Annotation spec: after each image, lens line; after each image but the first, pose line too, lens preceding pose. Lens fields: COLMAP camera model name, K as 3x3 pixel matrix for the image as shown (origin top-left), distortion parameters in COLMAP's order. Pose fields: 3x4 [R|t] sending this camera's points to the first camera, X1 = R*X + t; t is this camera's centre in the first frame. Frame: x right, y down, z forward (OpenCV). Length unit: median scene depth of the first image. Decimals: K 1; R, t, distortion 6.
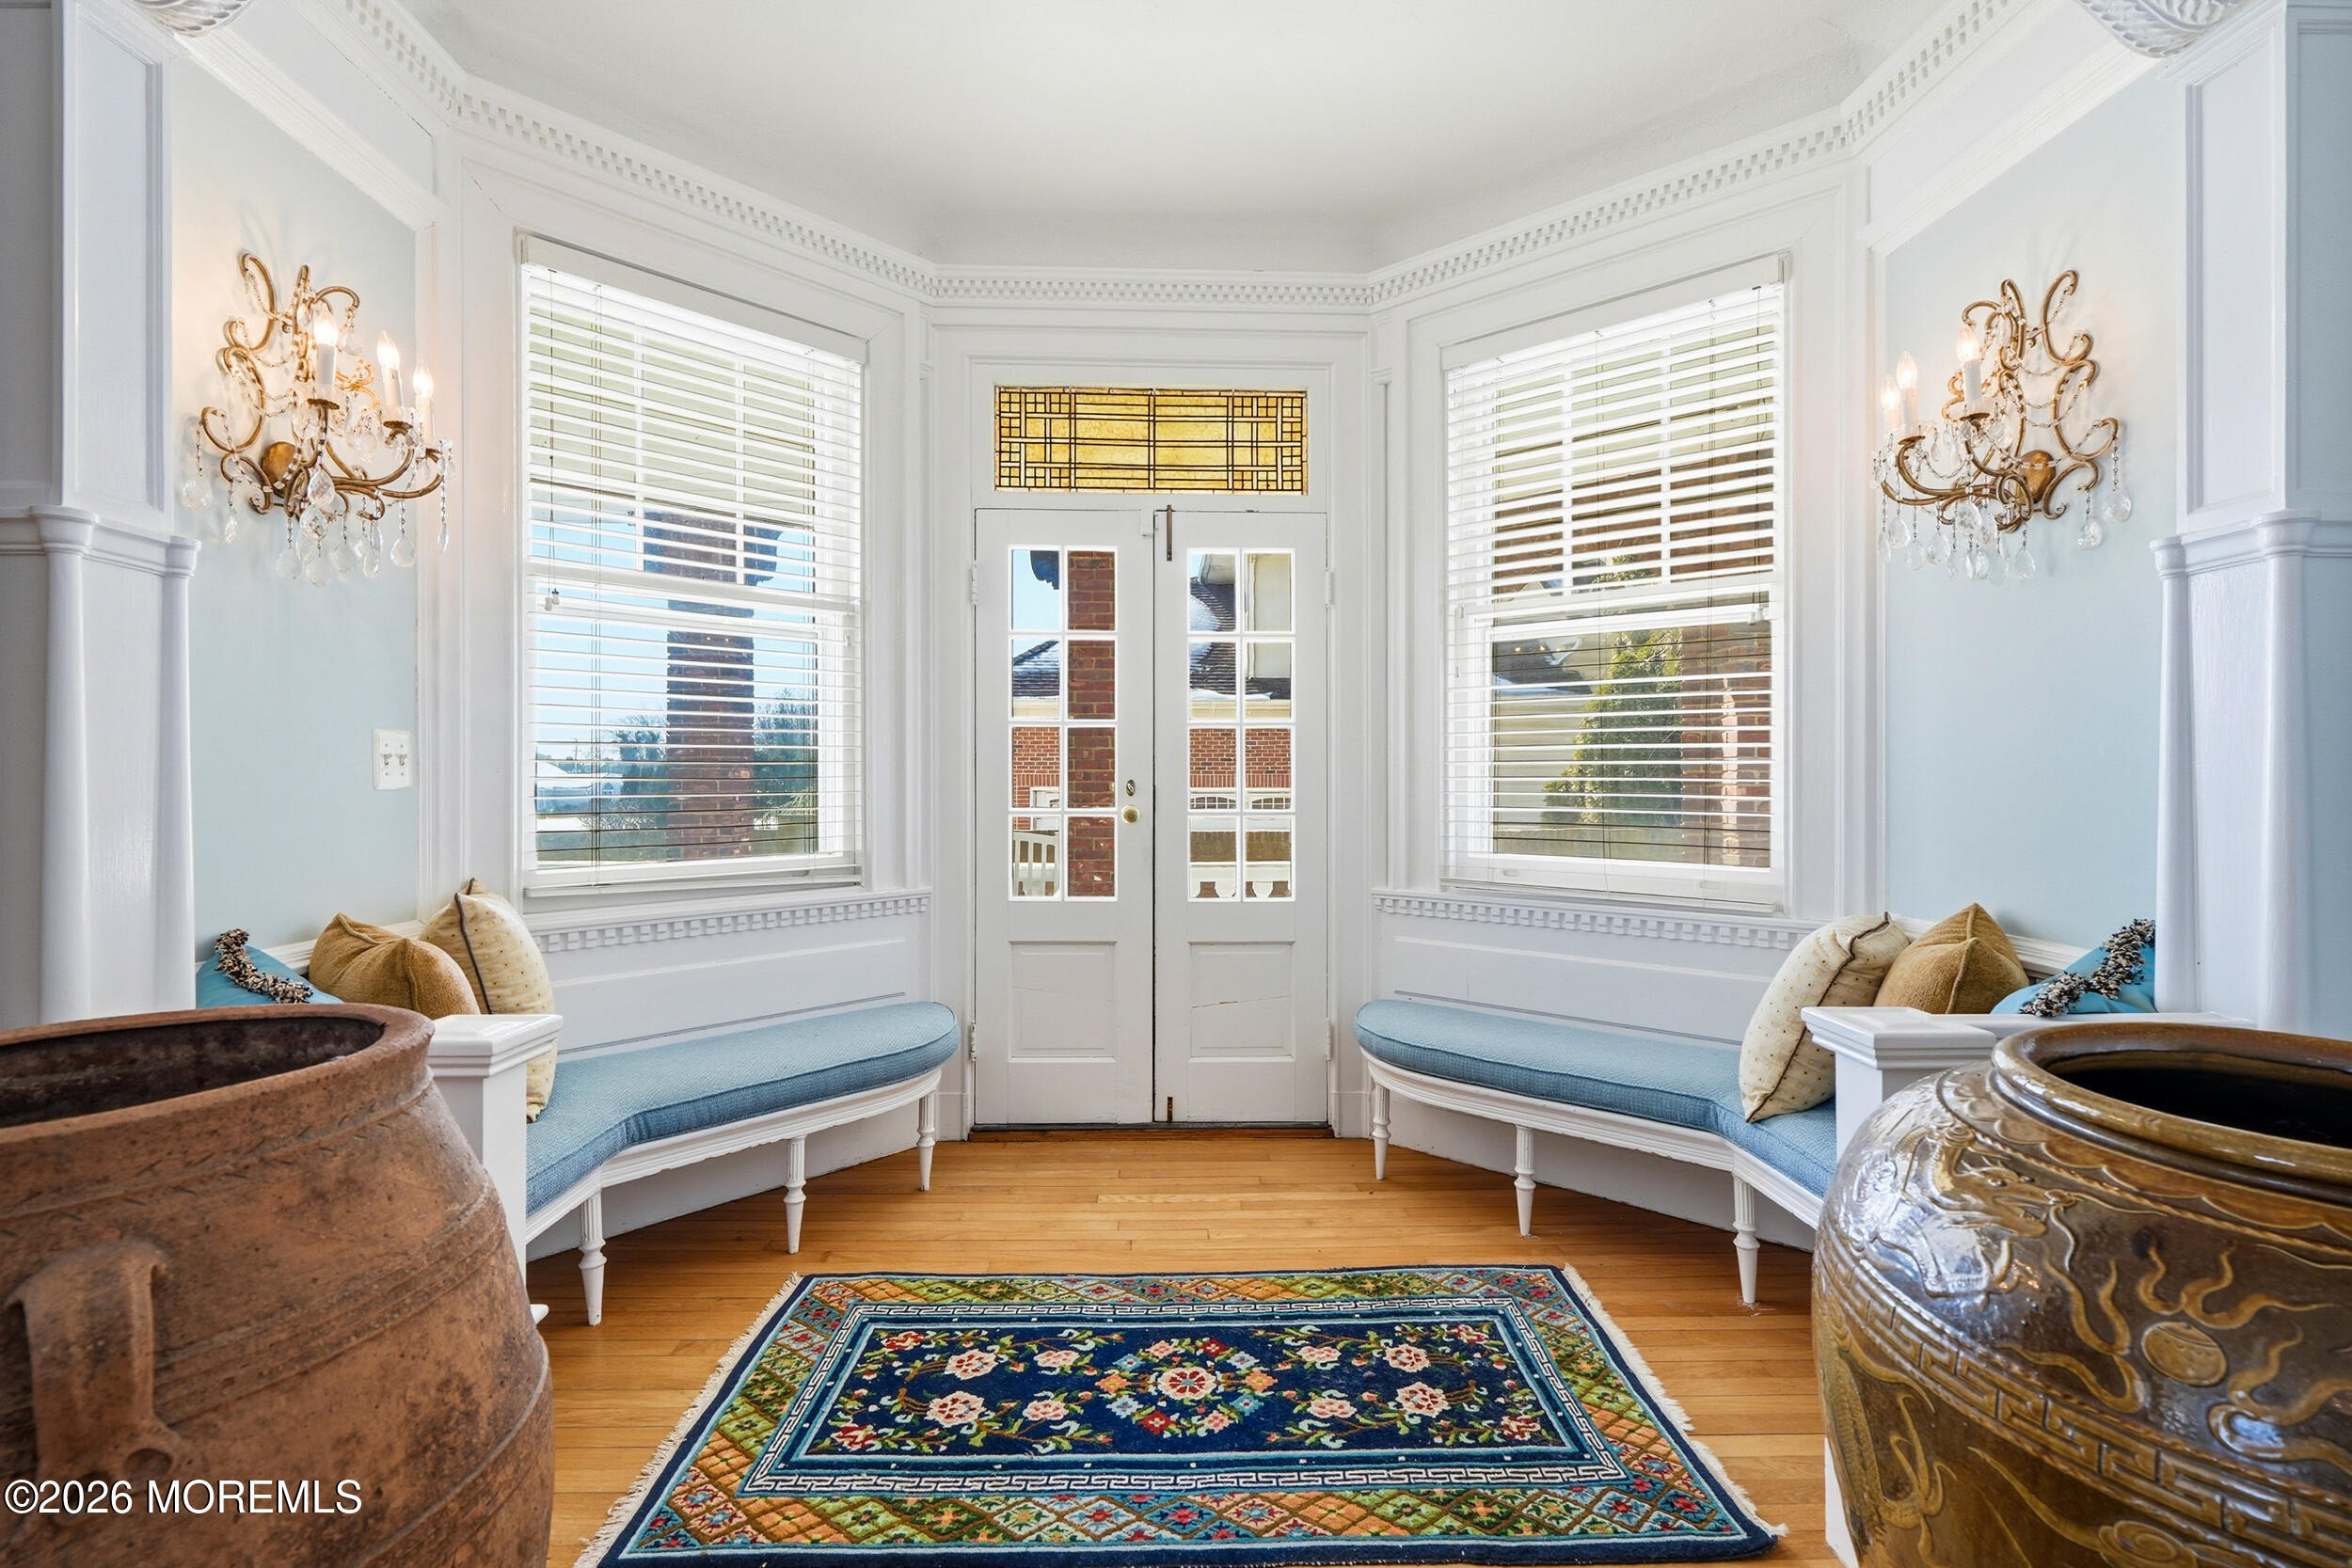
lens RADIAL K [[1106.6, 0, 1161.8], [0, 1106.6, 783.2], [0, 0, 1]] dist [-0.004253, 0.001913]
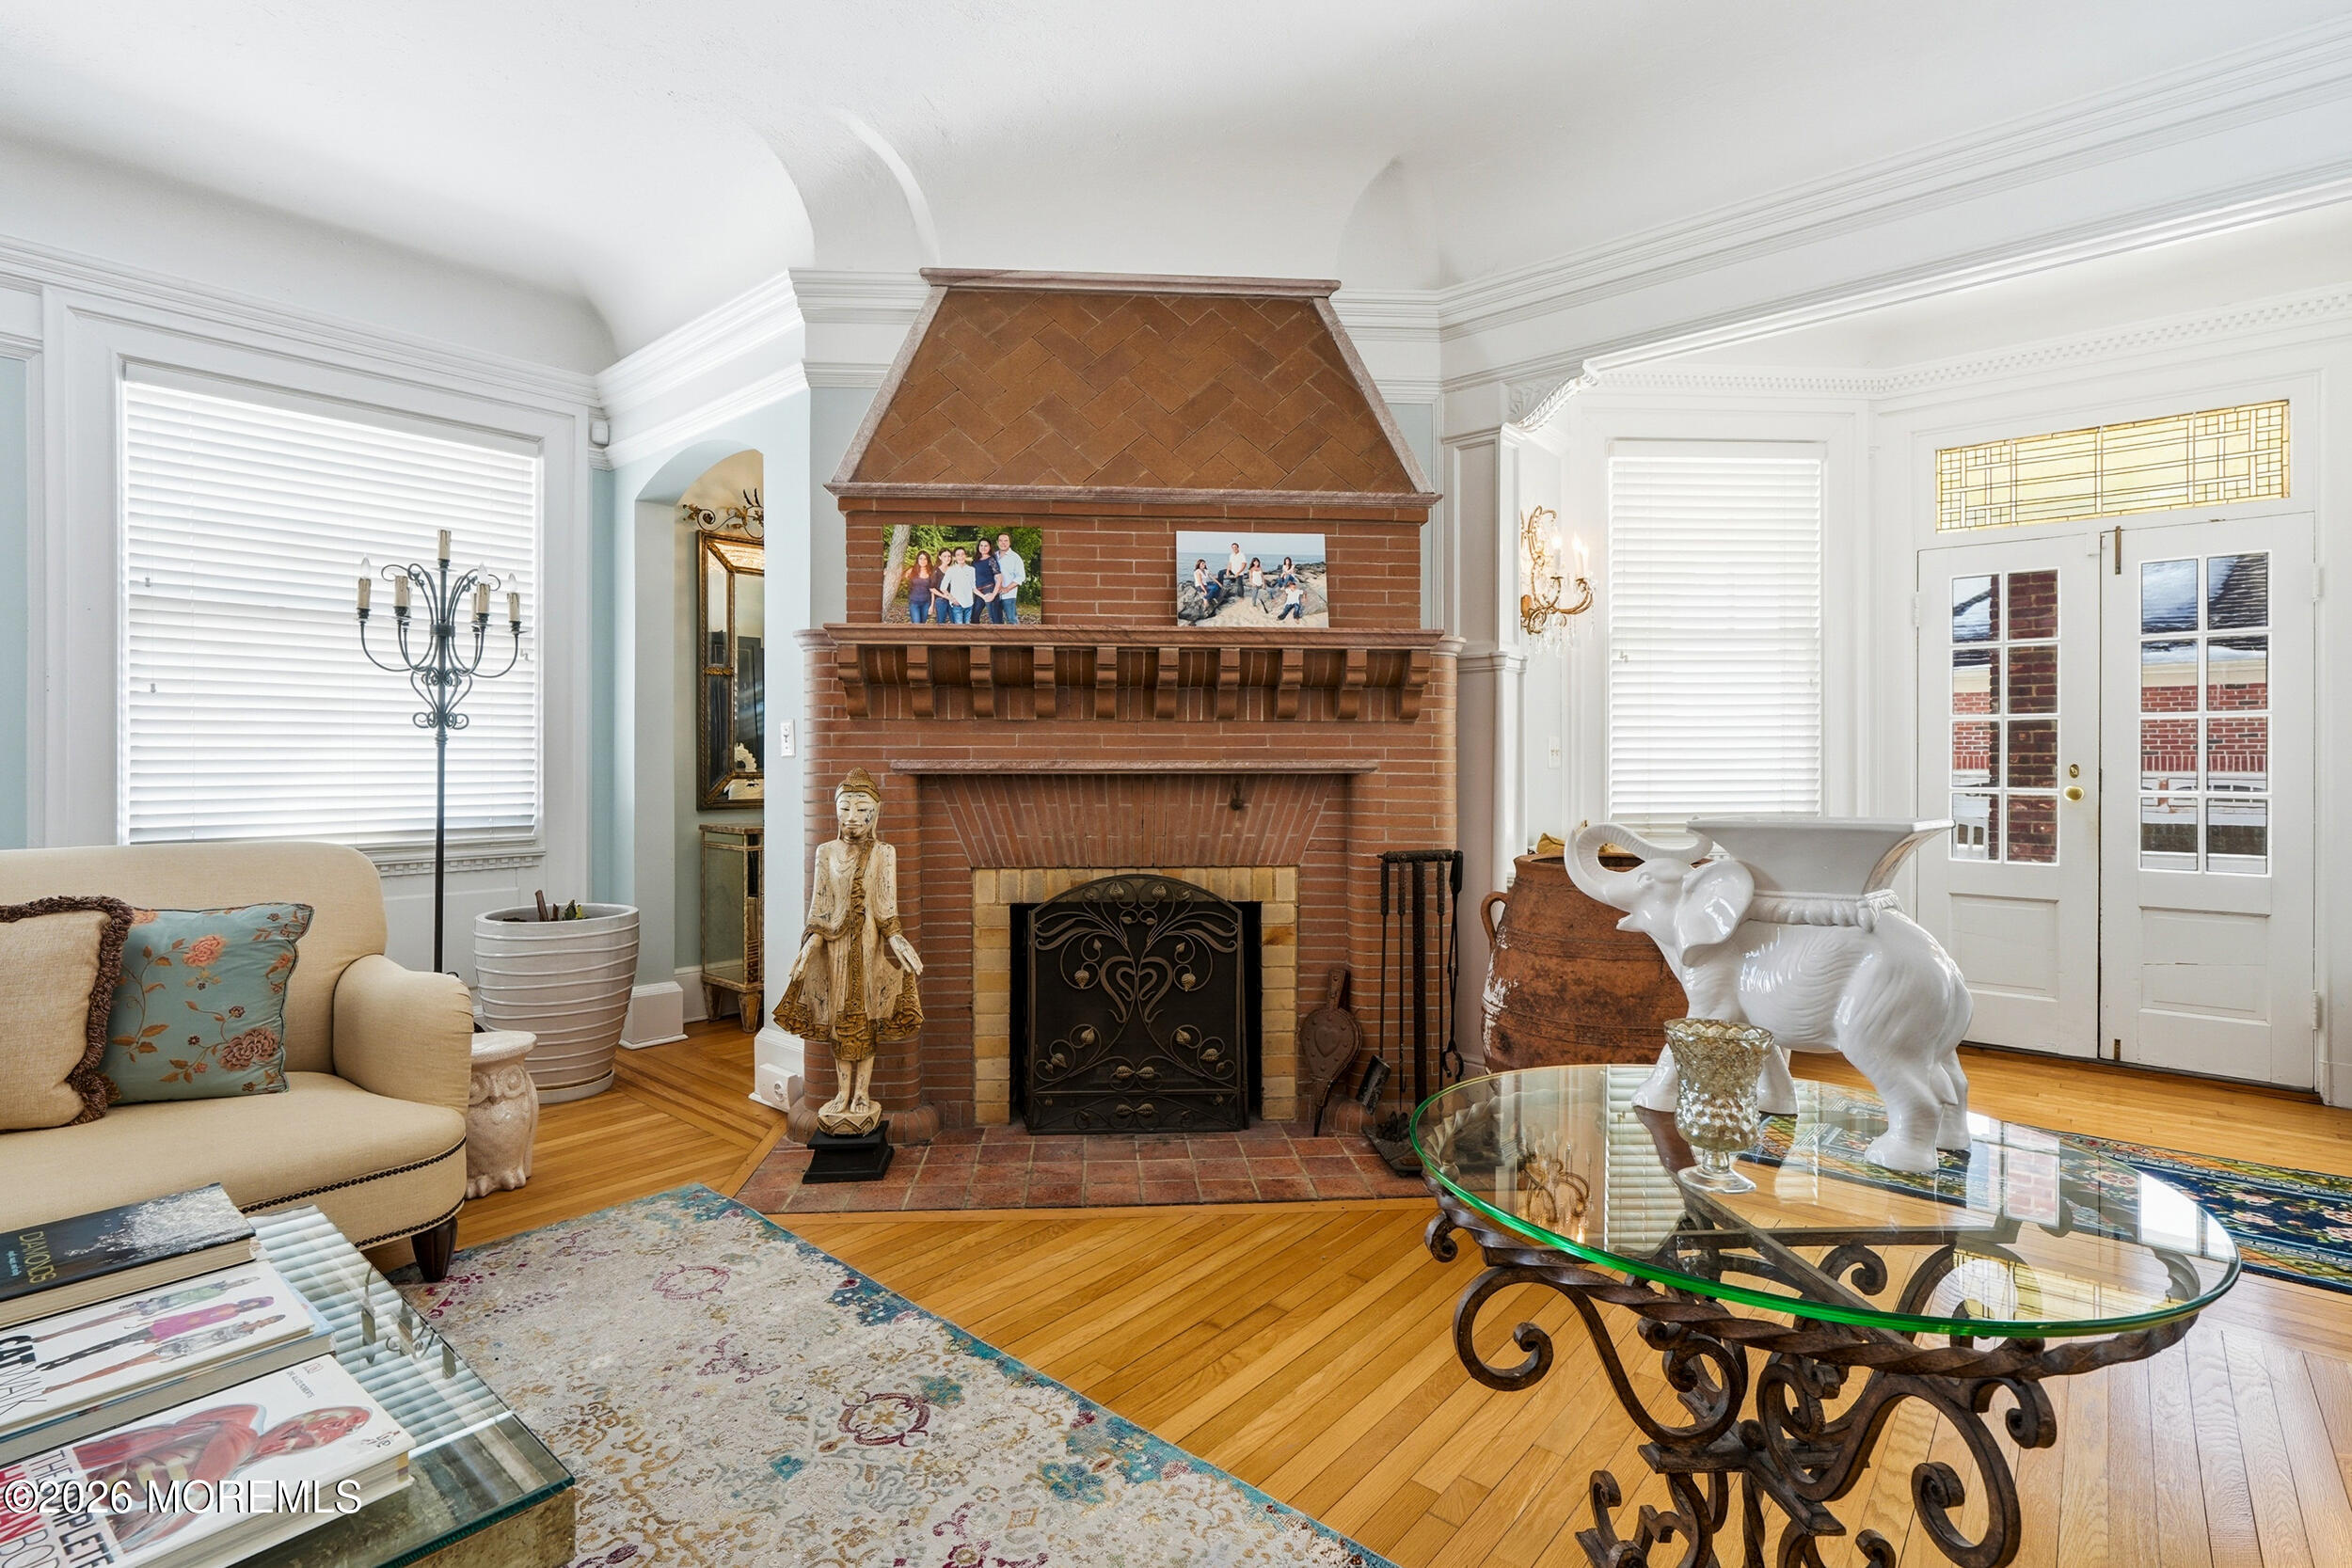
lens RADIAL K [[1106.6, 0, 1176.9], [0, 1106.6, 763.7], [0, 0, 1]] dist [-0.004253, 0.001913]
pose [[0.753274, 0.002368, -0.657703, 0.025201], [-0.003253, 0.999995, -0.000125, -0.000230], [0.657699, 0.002234, 0.753278, -0.508703]]
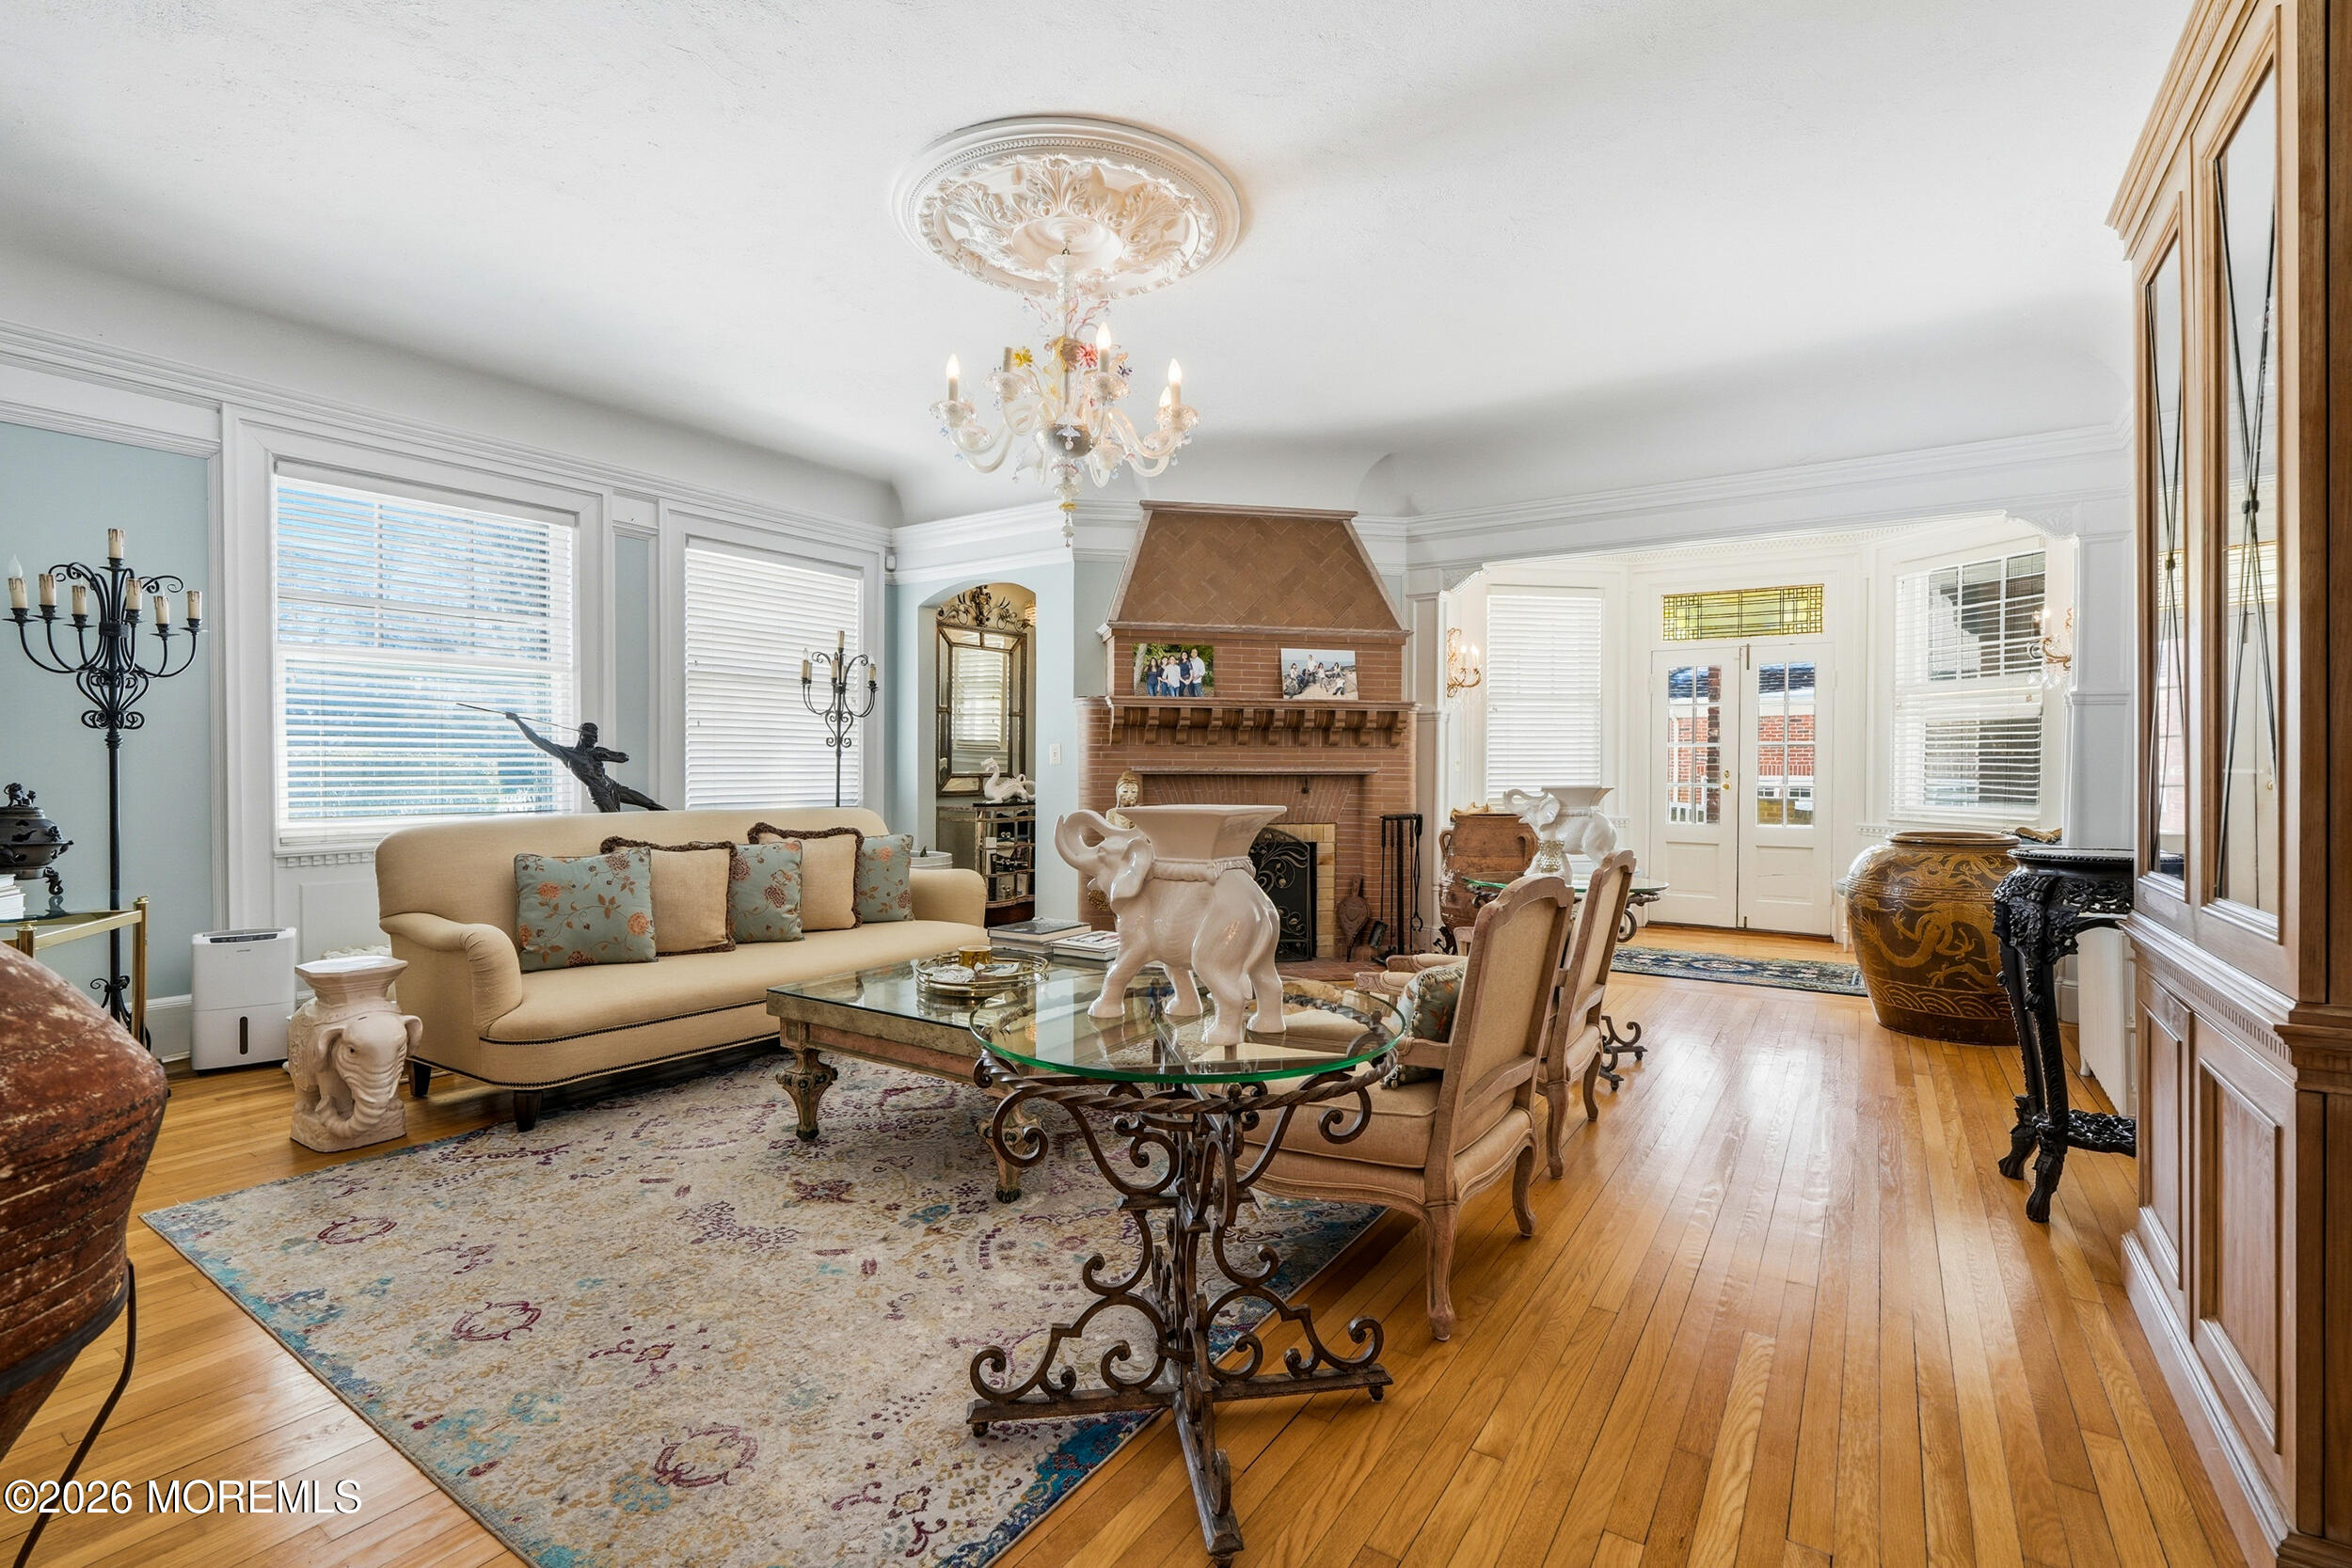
lens RADIAL K [[1106.6, 0, 1166.1], [0, 1106.6, 774.5], [0, 0, 1]] dist [-0.004253, 0.001913]
pose [[0.832054, 0.007480, -0.554645, 0.260135], [-0.006274, 0.999972, 0.004072, 0.002589], [0.554660, 0.000092, 0.832077, -1.429914]]
